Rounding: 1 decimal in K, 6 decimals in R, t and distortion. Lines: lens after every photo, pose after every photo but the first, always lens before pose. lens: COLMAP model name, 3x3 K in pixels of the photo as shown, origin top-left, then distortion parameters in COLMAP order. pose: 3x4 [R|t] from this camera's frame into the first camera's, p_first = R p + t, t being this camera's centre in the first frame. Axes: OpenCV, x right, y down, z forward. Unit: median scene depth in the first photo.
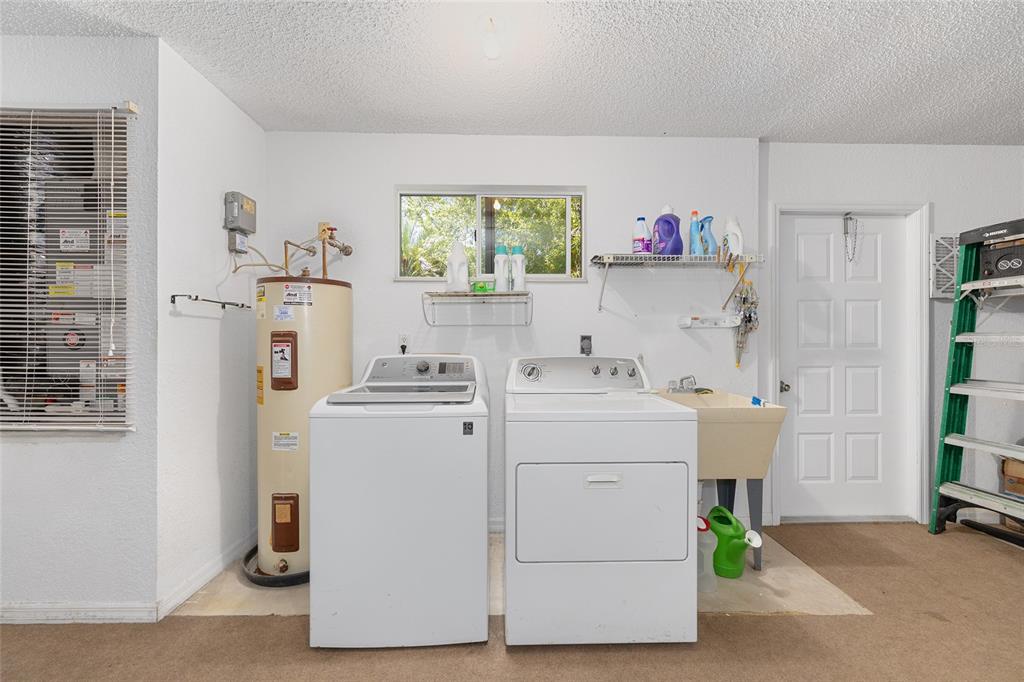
lens RADIAL K [[408.8, 0, 509.5], [0, 408.8, 342.7], [0, 0, 1]] dist [-0.002182, -0.000135]
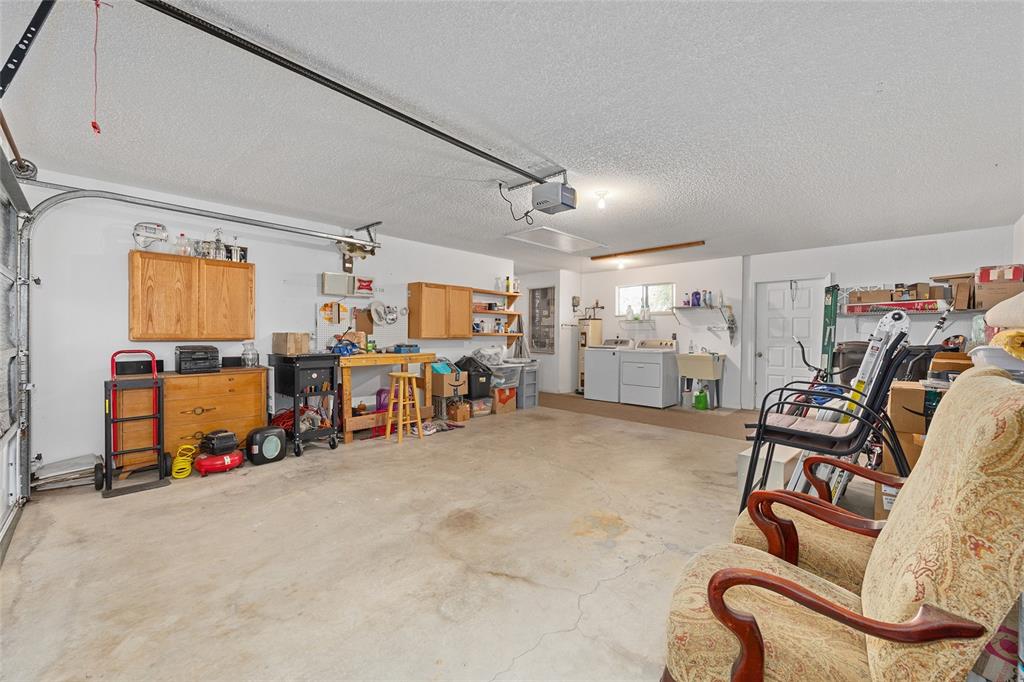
lens RADIAL K [[408.8, 0, 510.0], [0, 408.8, 340.4], [0, 0, 1]] dist [-0.002182, -0.000135]
pose [[0.703024, 0.012877, -0.711050, 1.730240], [-0.009962, 0.999916, 0.008259, 0.025387], [0.711097, 0.001277, 0.703093, -2.254789]]
